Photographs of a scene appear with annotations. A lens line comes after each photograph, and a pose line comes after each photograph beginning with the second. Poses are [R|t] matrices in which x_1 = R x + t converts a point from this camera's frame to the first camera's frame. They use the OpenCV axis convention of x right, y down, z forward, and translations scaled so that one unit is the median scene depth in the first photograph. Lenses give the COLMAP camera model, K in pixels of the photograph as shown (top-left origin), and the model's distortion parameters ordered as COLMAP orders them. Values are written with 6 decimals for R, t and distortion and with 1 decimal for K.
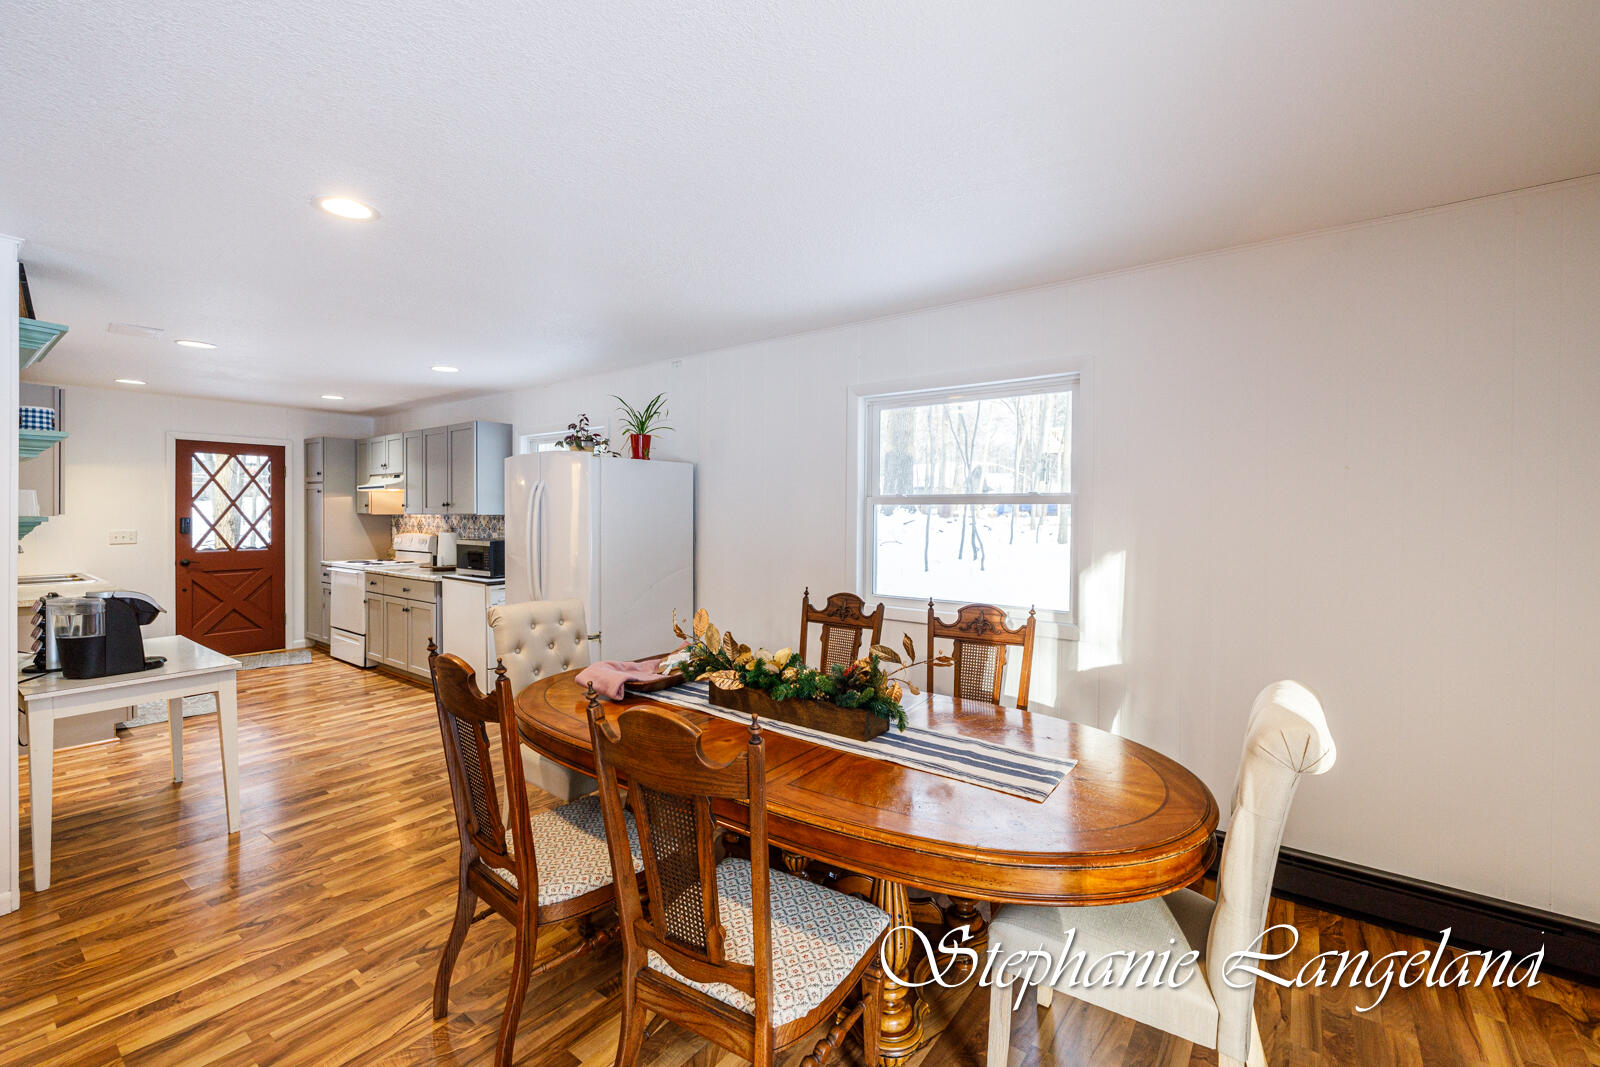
lens RADIAL K [[680.4, 0, 806.2], [0, 680.4, 523.6], [0, 0, 1]] dist [-0.001455, -0.000355]
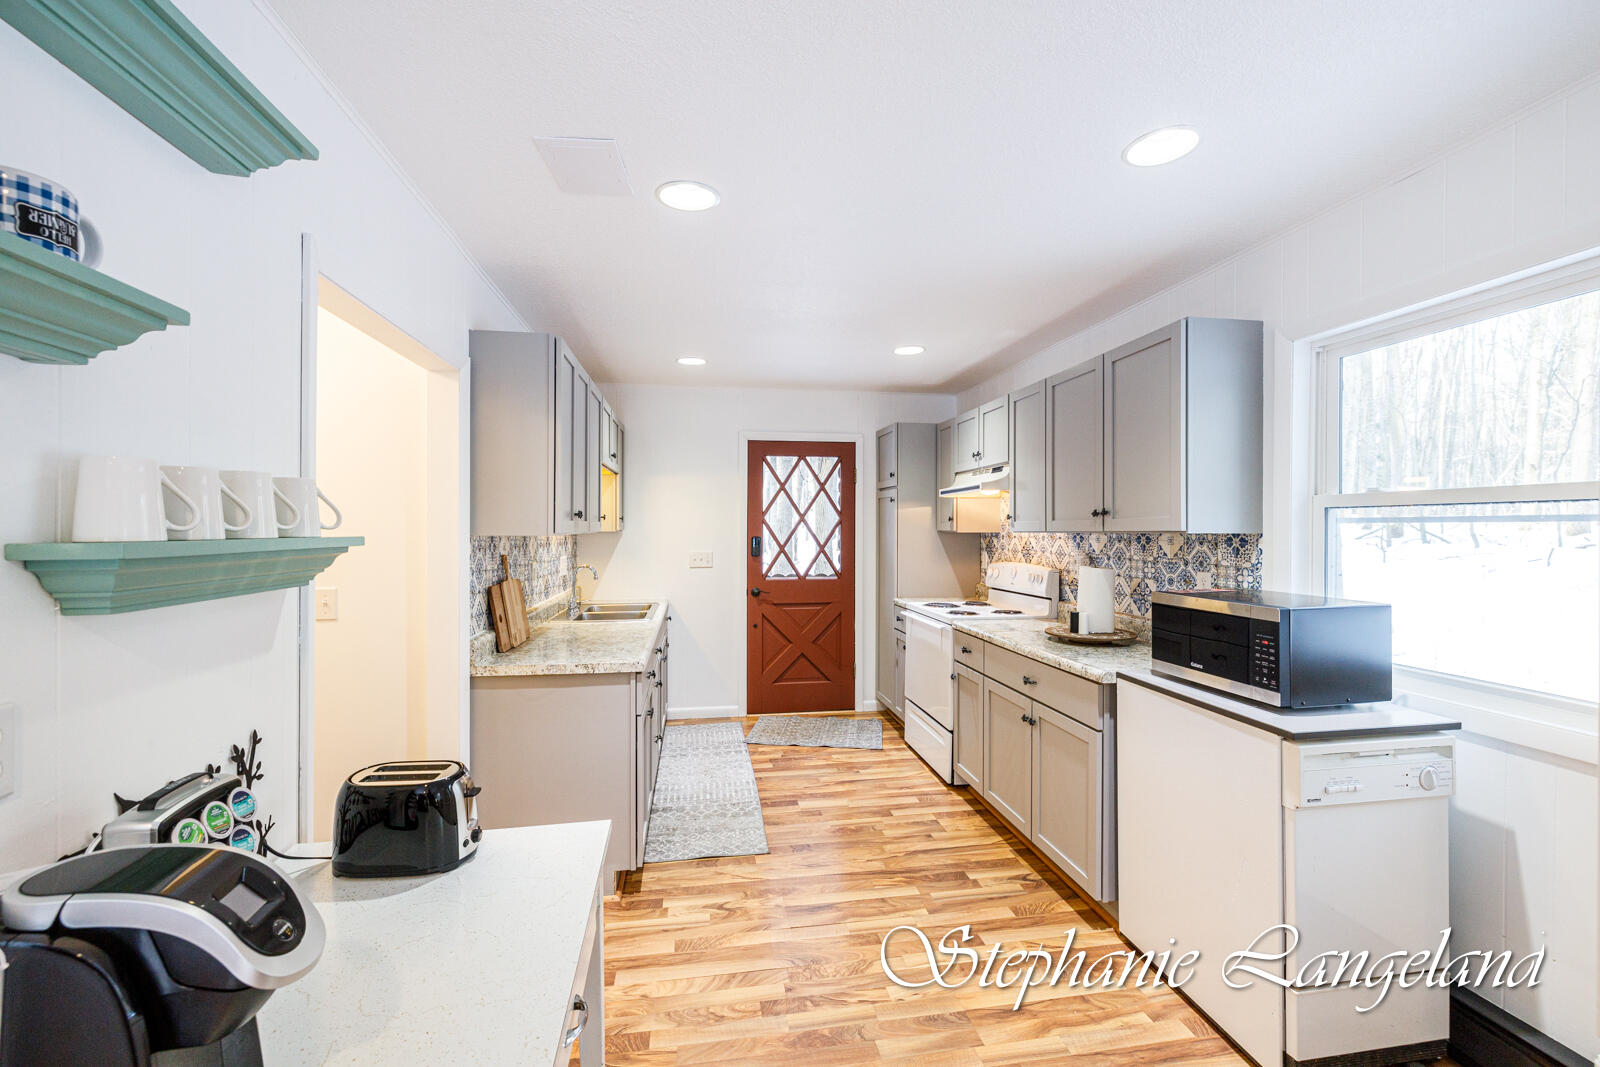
lens RADIAL K [[680.4, 0, 806.2], [0, 680.4, 523.6], [0, 0, 1]] dist [-0.001455, -0.000355]
pose [[0.730464, -0.009539, -0.682885, -0.310547], [-0.007325, 0.999736, -0.021801, -0.006875], [0.682912, 0.020927, 0.730201, 0.439282]]
